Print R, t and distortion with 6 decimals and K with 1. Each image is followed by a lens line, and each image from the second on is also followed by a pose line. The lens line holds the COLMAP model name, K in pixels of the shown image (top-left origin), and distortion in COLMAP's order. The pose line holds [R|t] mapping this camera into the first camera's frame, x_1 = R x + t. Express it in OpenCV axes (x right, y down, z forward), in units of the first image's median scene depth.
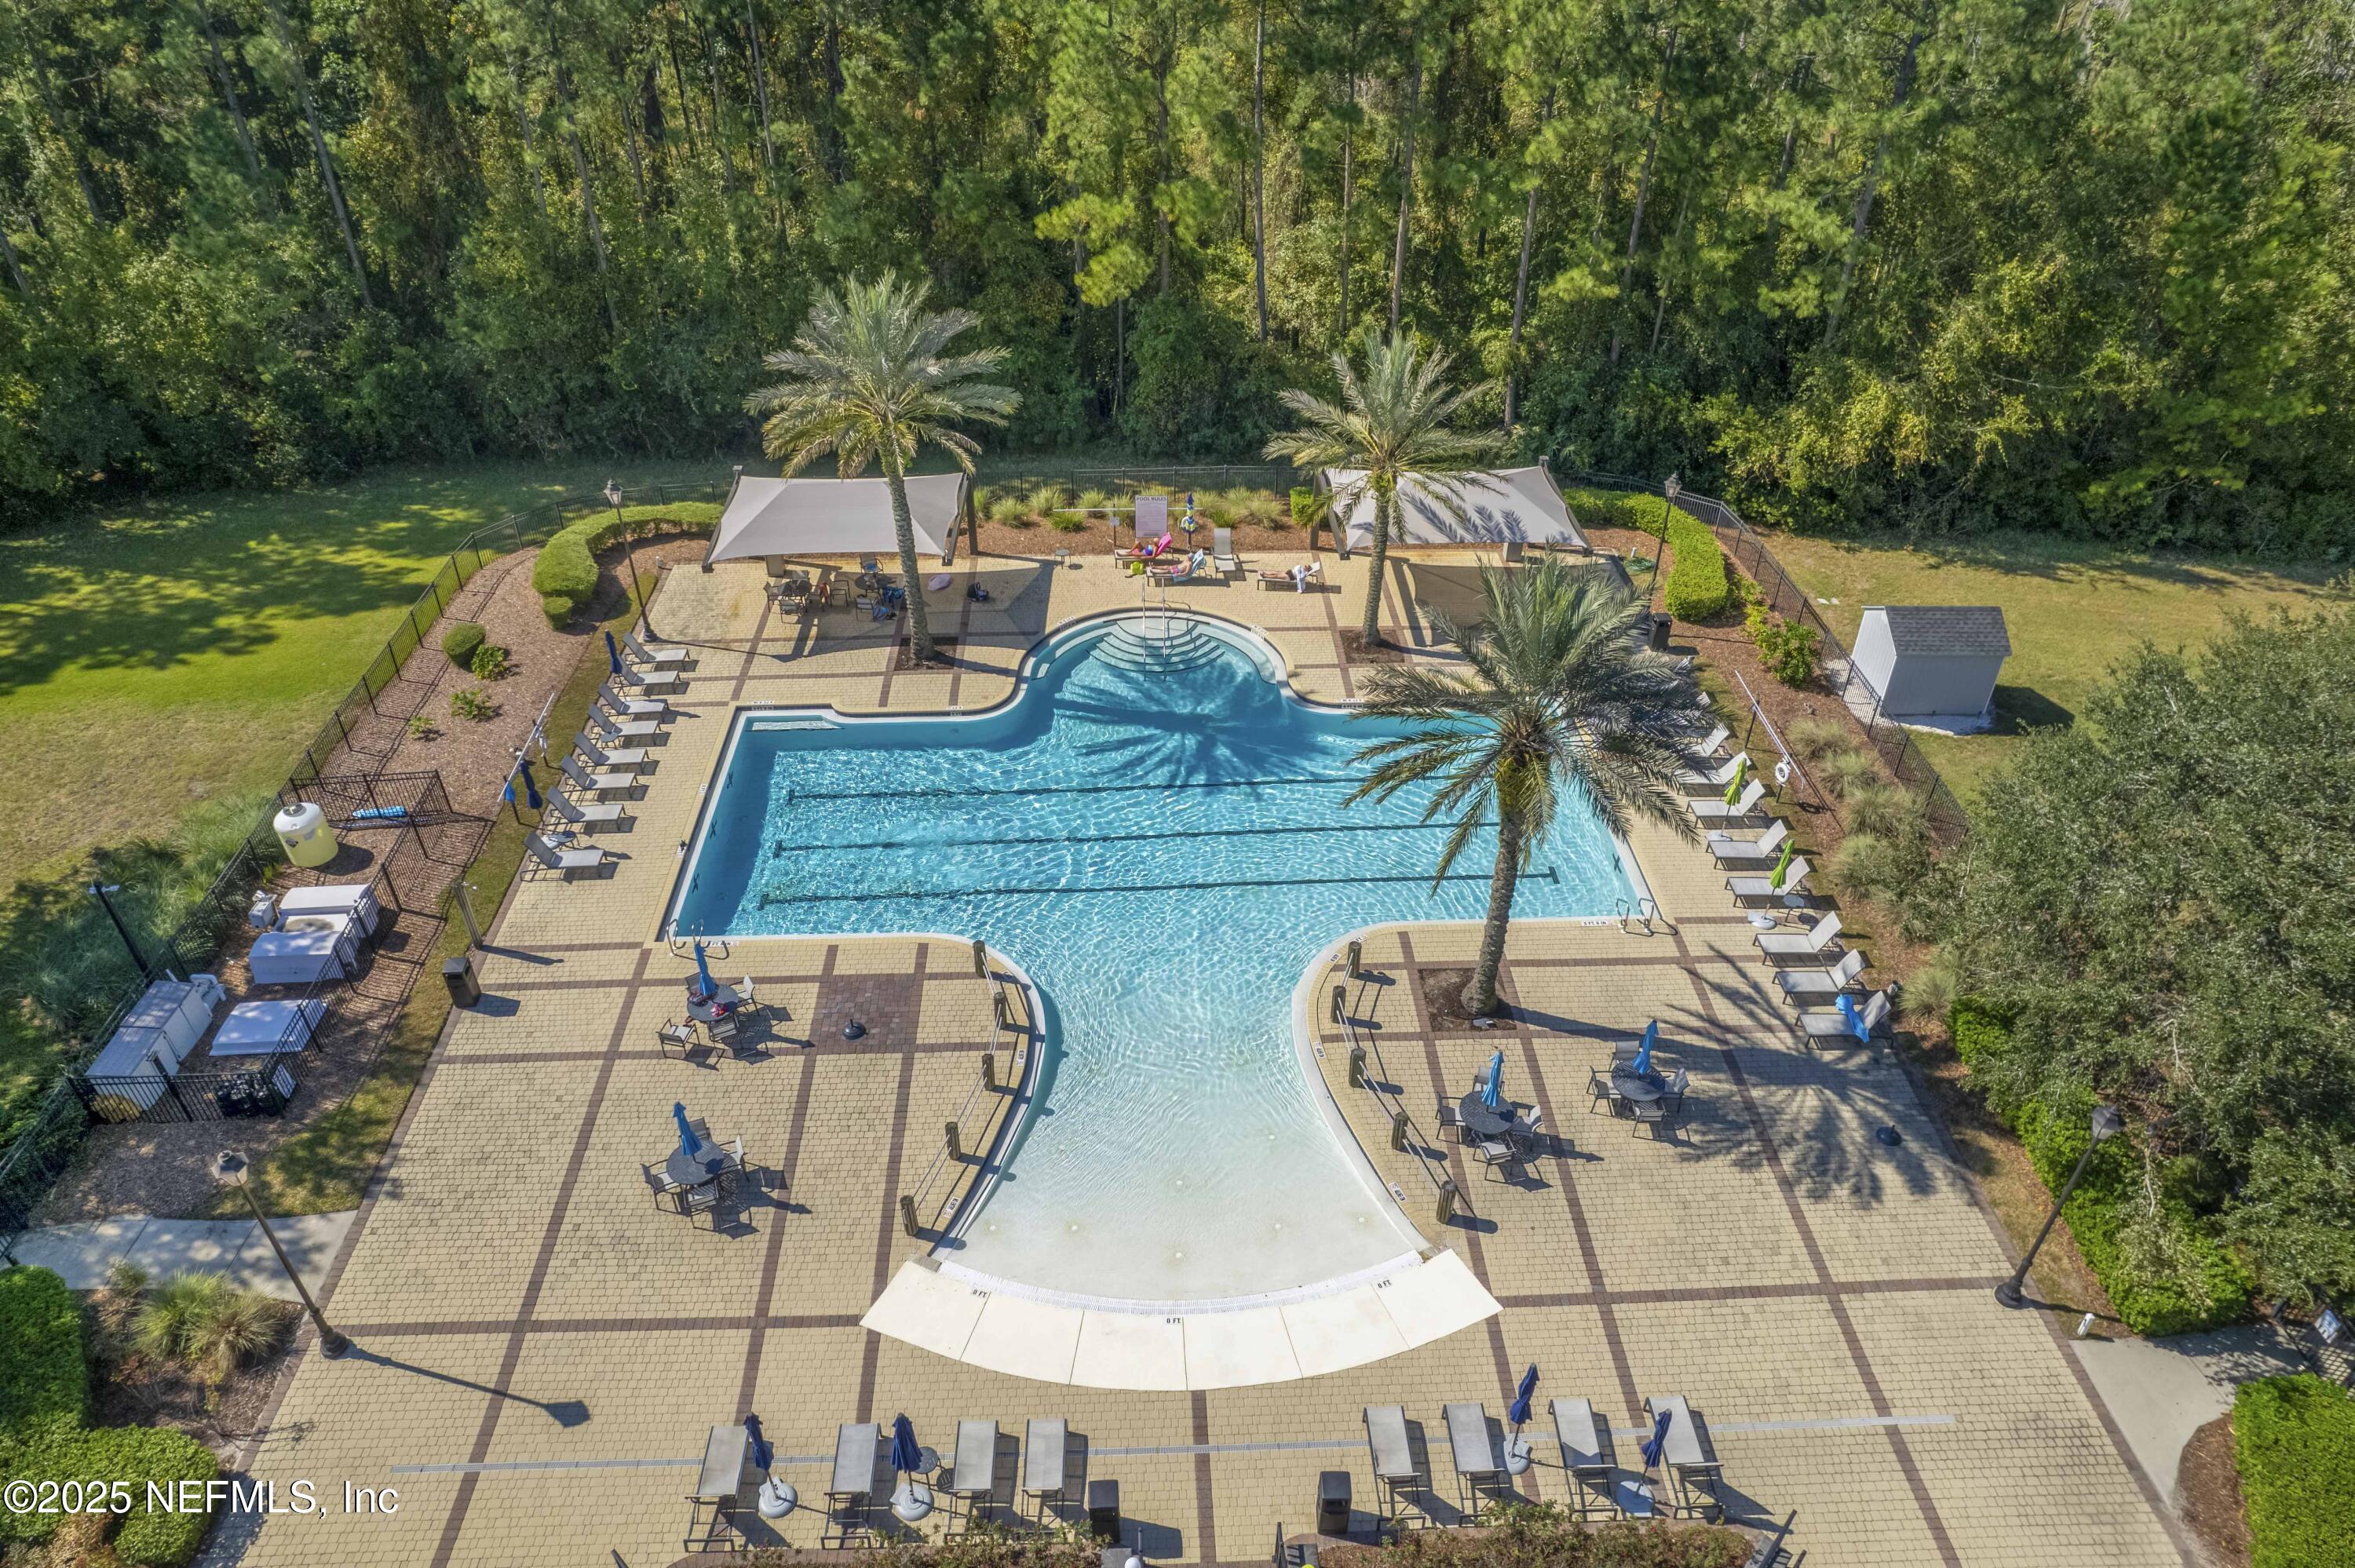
lens RADIAL K [[1543.4, 0, 1227.2], [0, 1543.4, 781.7], [0, 0, 1]] dist [-0.083110, 0.049701]
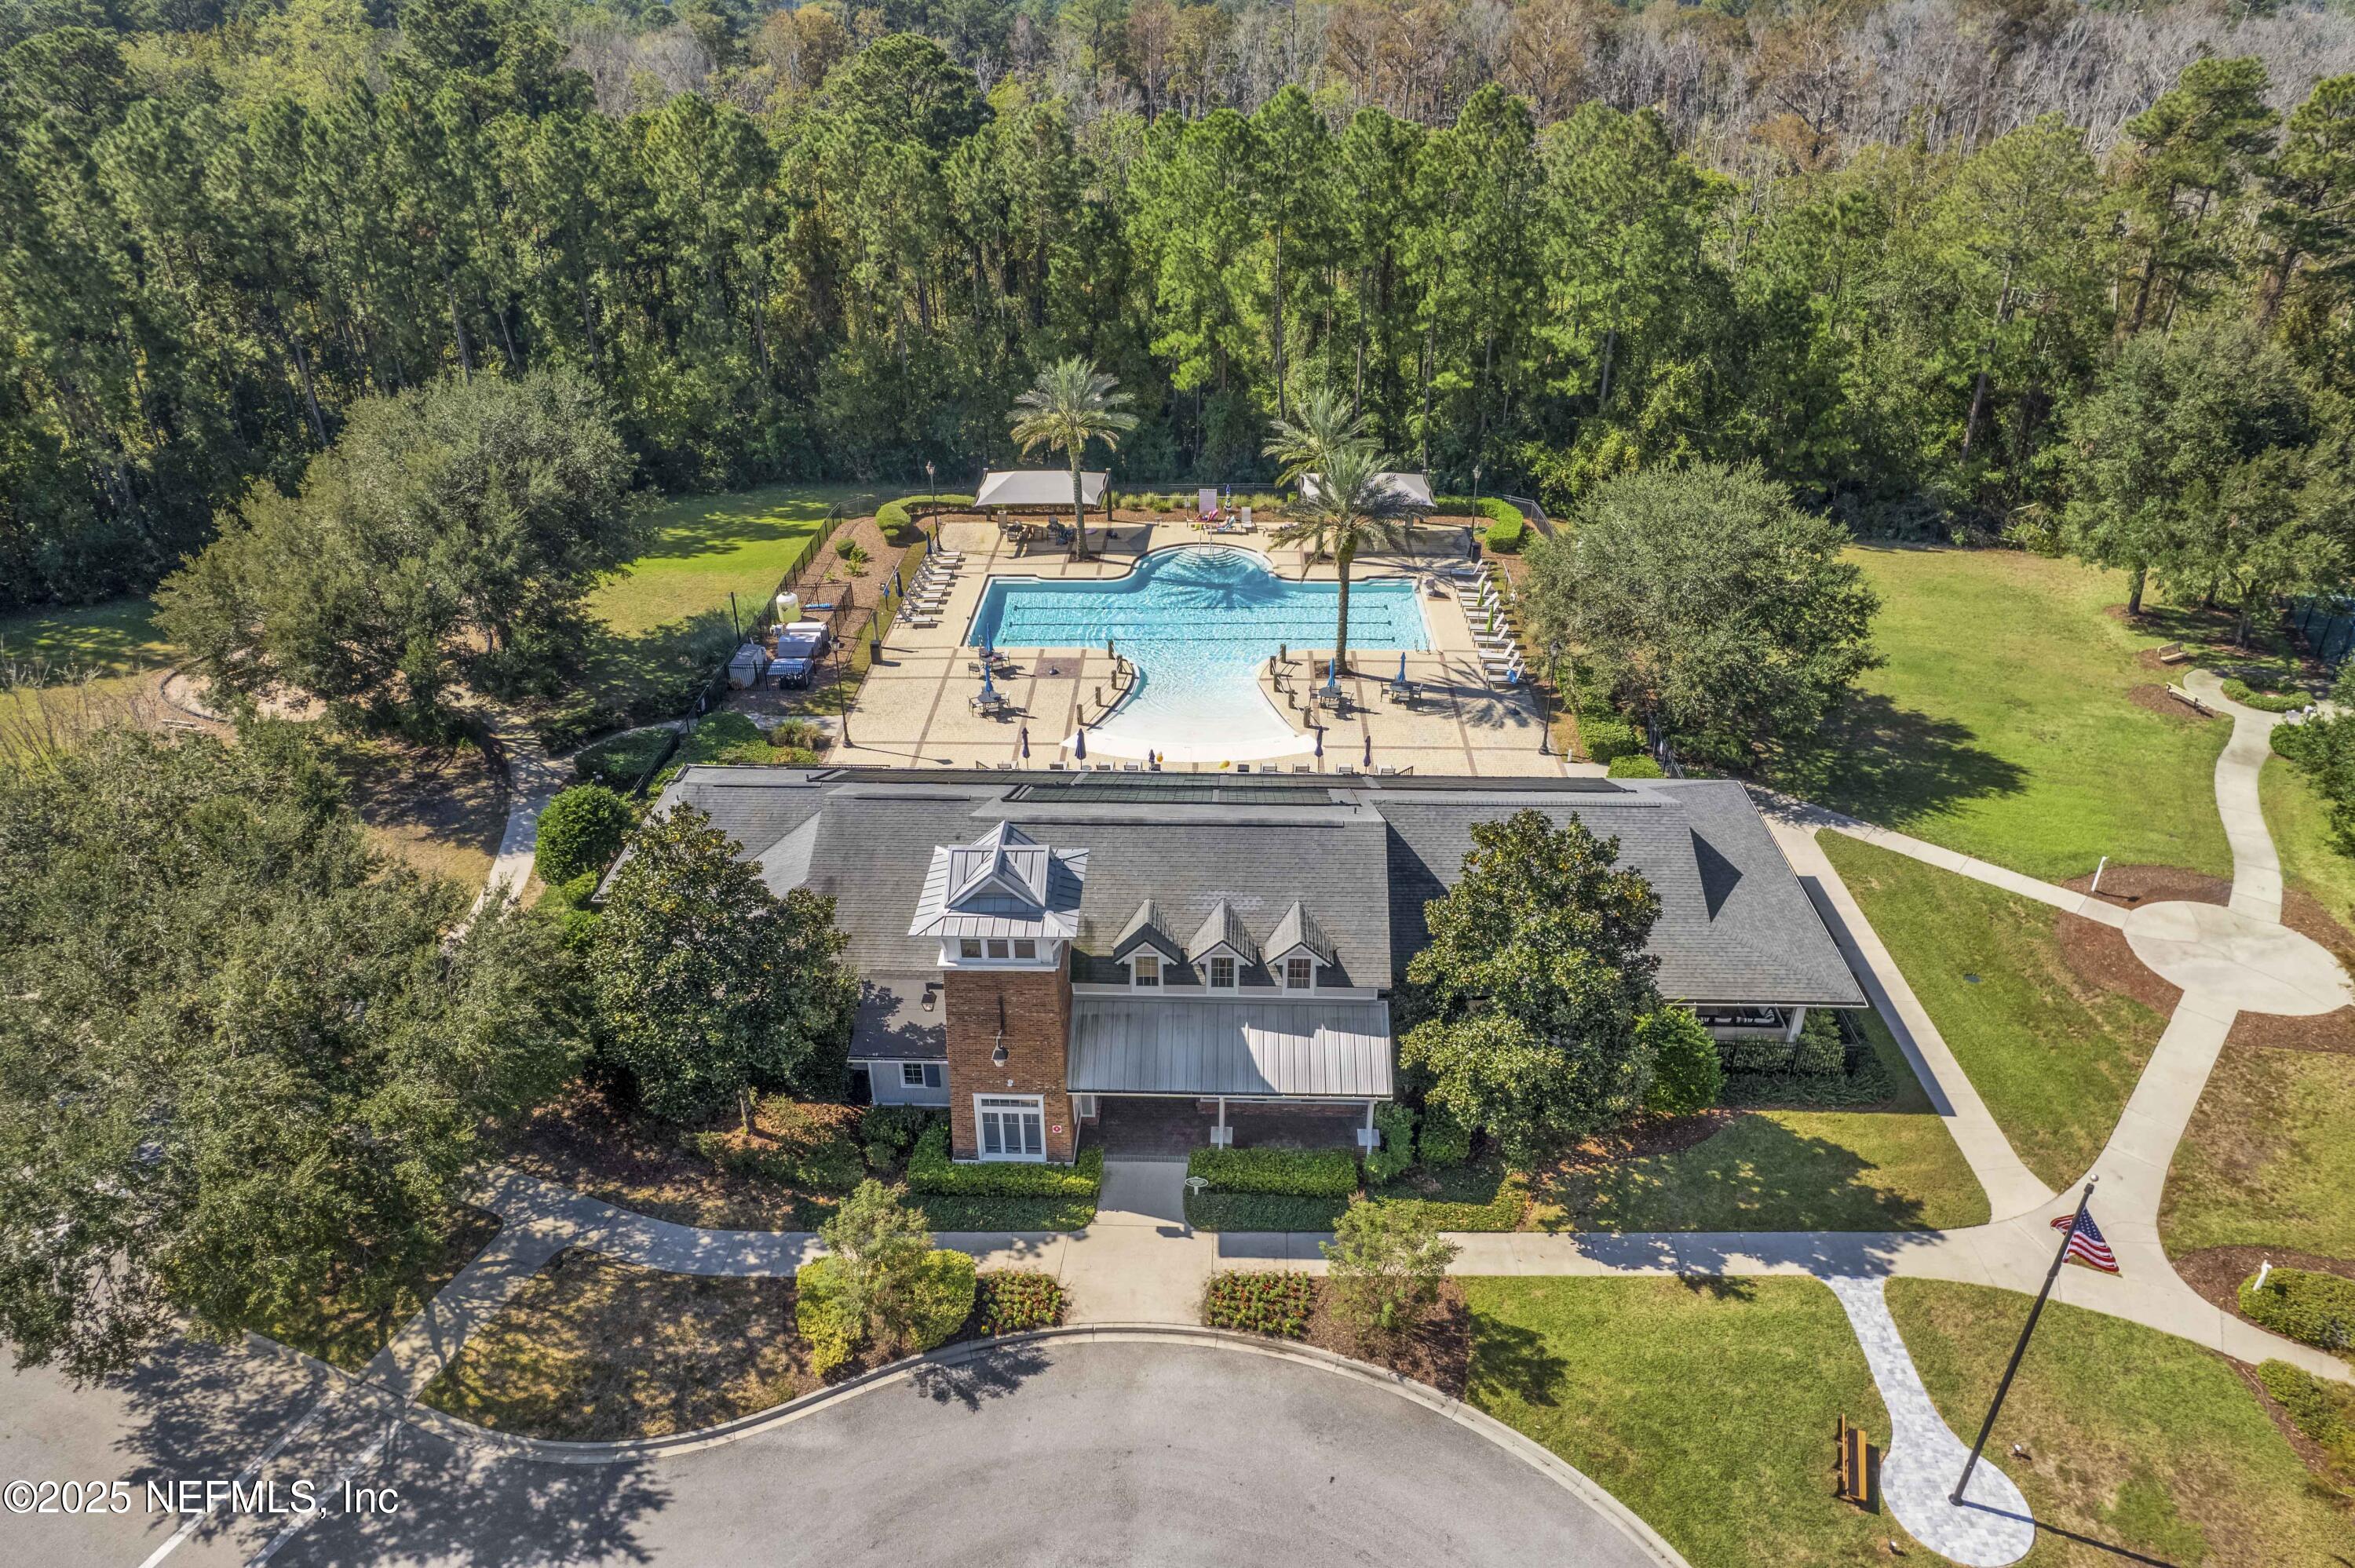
lens RADIAL K [[1543.4, 0, 1227.2], [0, 1543.4, 781.7], [0, 0, 1]] dist [-0.083110, 0.049701]
pose [[0.997411, 0.022173, -0.068413, 0.114503], [-0.030573, 0.991775, -0.124289, 0.415098], [0.065095, 0.126059, 0.989885, -0.822904]]
